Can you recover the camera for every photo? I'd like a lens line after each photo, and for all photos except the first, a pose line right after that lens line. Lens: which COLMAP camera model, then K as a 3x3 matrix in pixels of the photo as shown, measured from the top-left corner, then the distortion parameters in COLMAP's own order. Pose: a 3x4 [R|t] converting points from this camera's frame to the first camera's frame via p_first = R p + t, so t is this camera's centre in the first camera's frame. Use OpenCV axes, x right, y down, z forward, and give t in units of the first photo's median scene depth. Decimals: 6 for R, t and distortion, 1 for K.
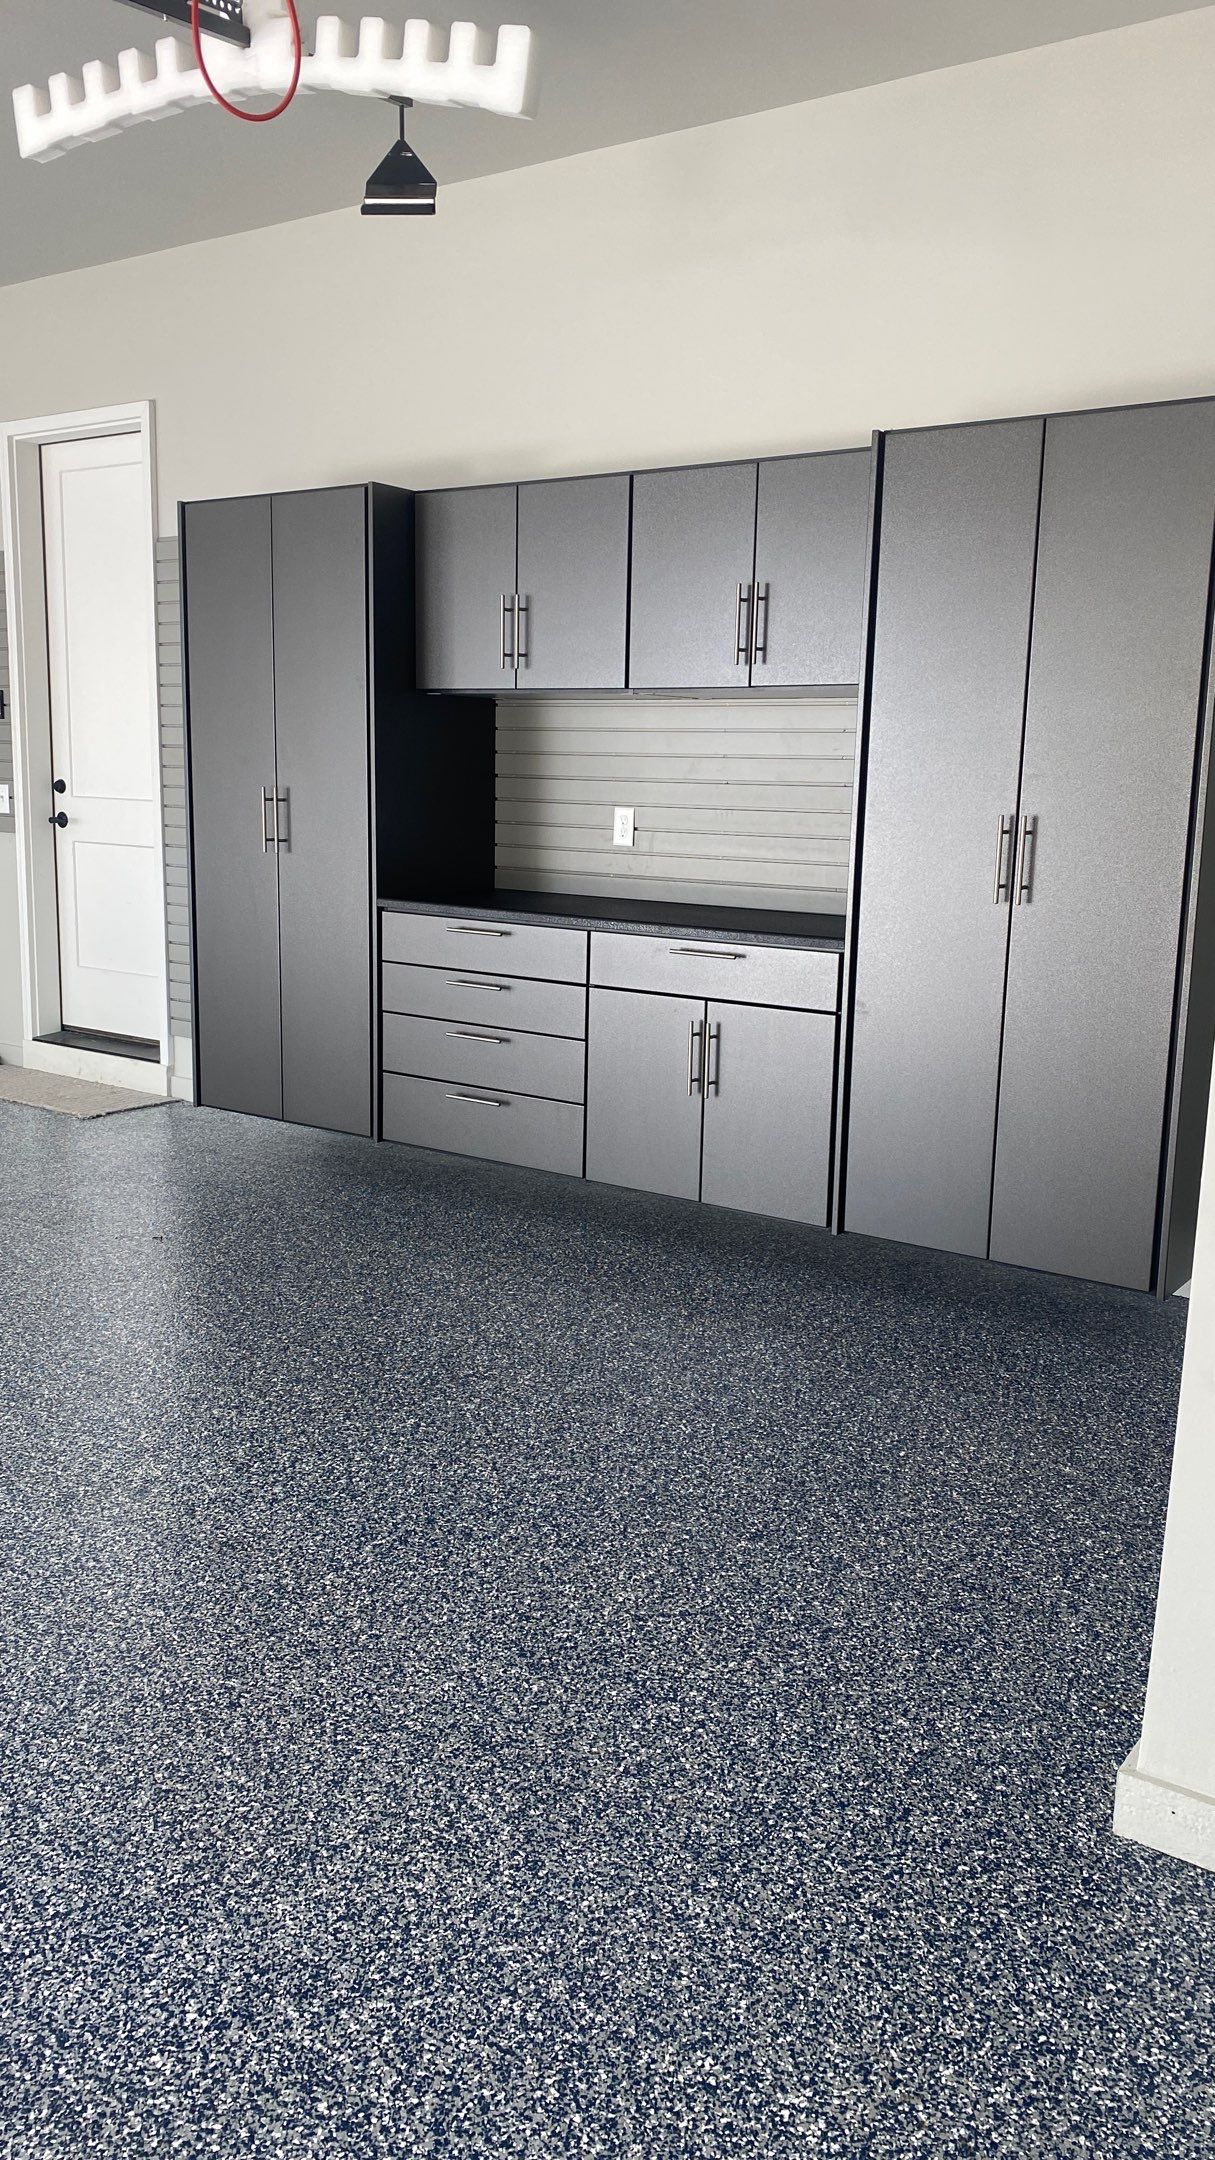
lens RADIAL K [[1624.1, 0, 634.0], [0, 1624.1, 1073.7], [0, 0, 1]] dist [0.043610, -0.073676]
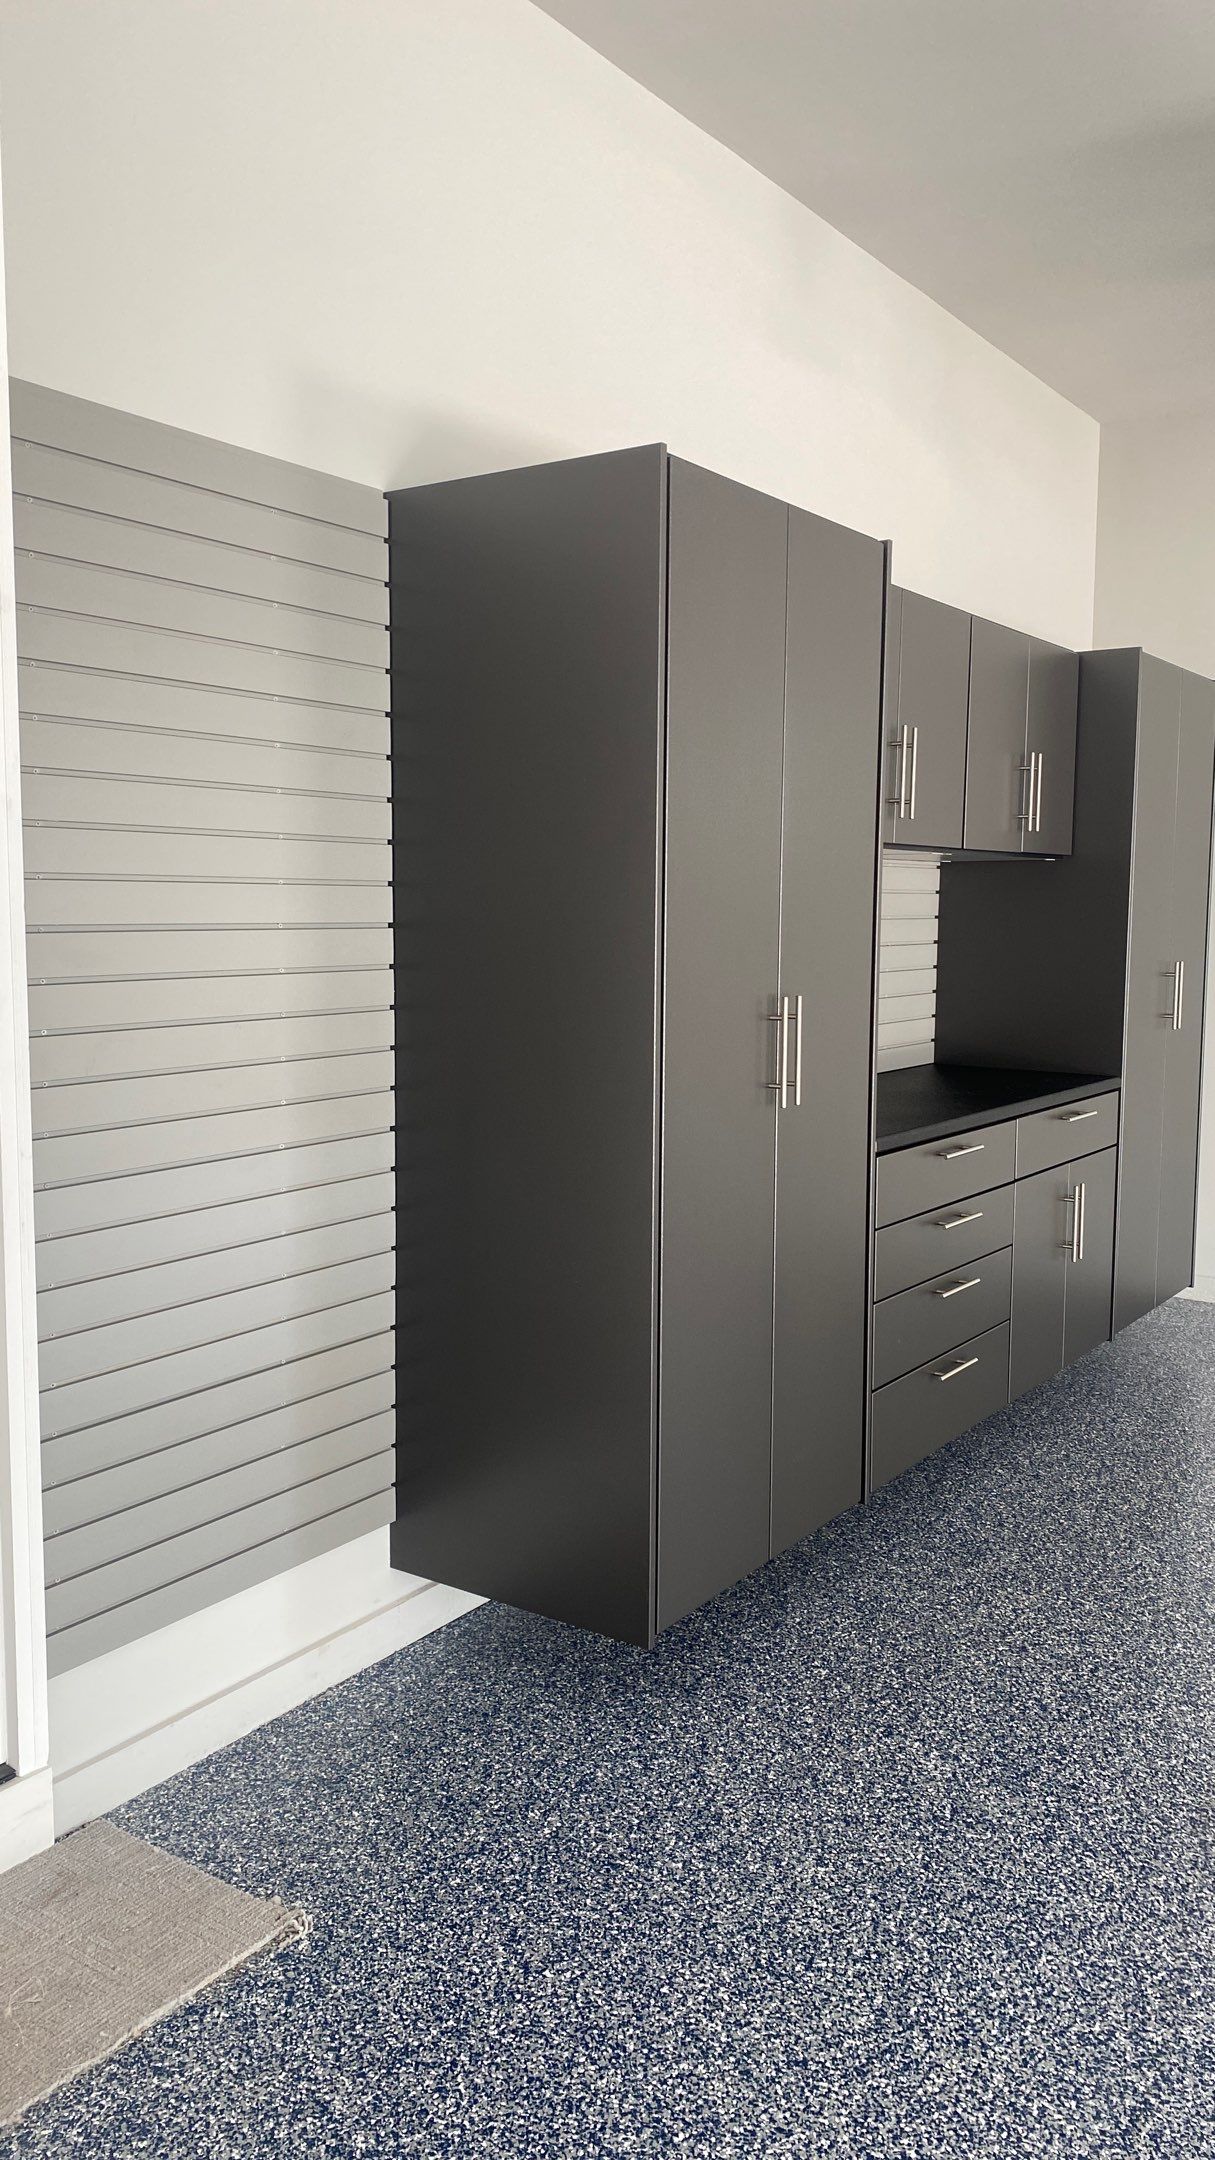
lens RADIAL K [[1624.1, 0, 592.7], [0, 1624.1, 1063.7], [0, 0, 1]] dist [0.043610, -0.073676]
pose [[0.022547, -0.123960, 0.992031, -0.874553], [0.178067, 0.976915, 0.118024, -0.253672], [-0.983760, 0.173987, 0.044099, 1.140765]]
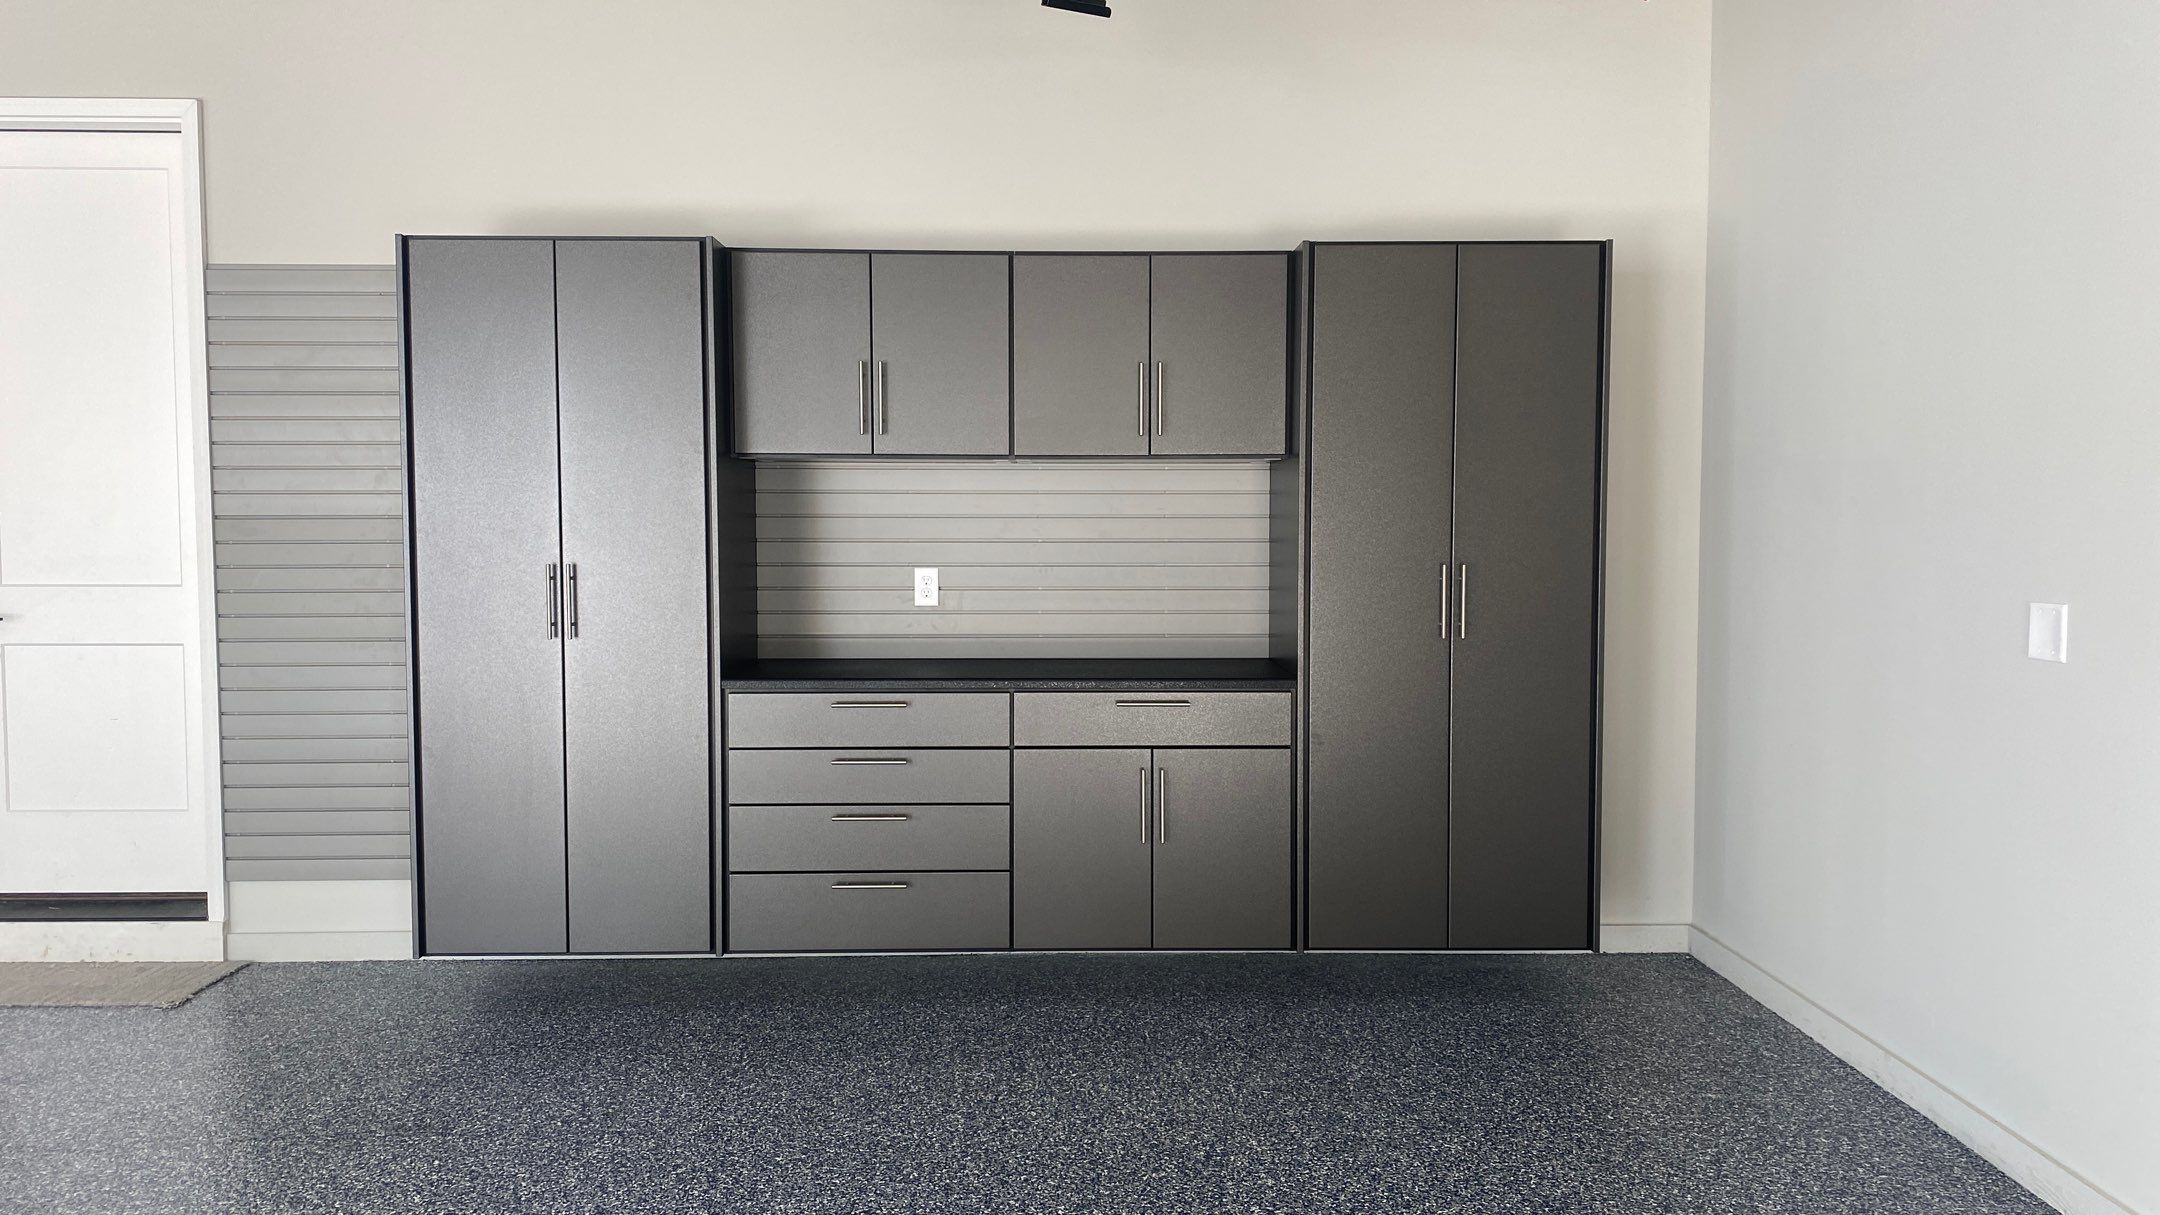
lens RADIAL K [[1624.1, 0, 1088.7], [0, 1624.1, 604.9], [0, 0, 1]] dist [0.043610, -0.073676]
pose [[0.812649, -0.059304, 0.579728, -0.540589], [0.127287, 0.988851, -0.077272, -0.056725], [-0.568682, 0.136586, 0.811138, 0.156964]]
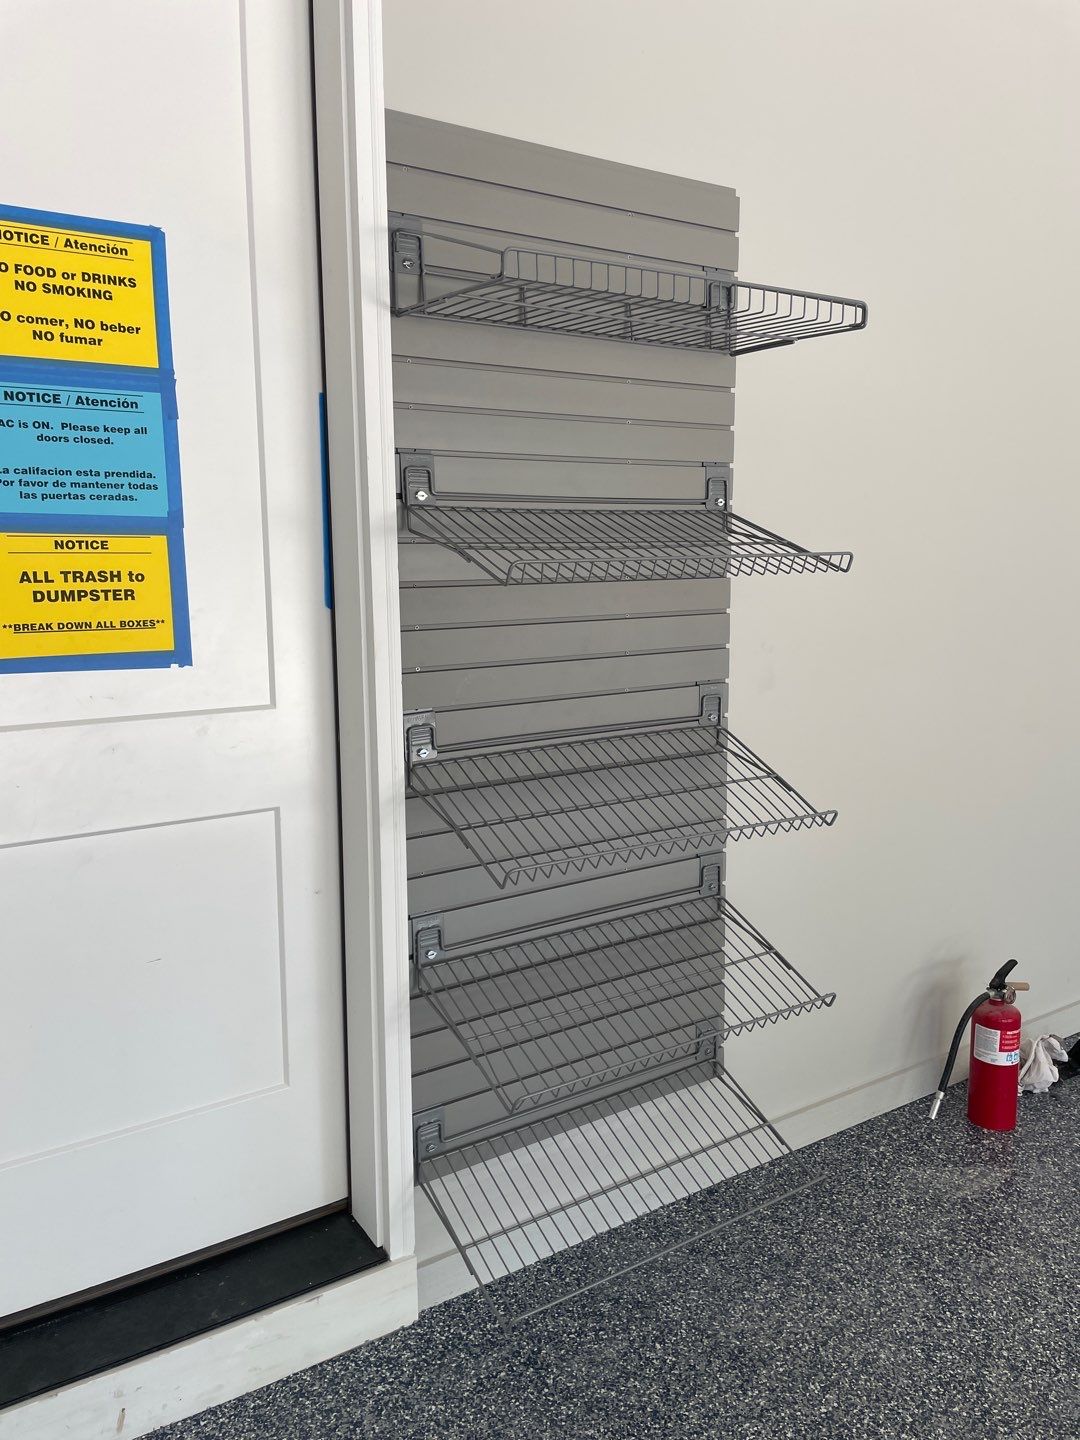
lens RADIAL K [[1097.3, 0, 551.8], [0, 1097.3, 684.0], [0, 0, 1]] dist [0.043849, -0.059016]
pose [[0.385421, -0.152295, 0.910086, -0.730949], [0.175194, 0.980424, 0.089871, -0.256851], [-0.905957, 0.124804, 0.404557, 1.117068]]
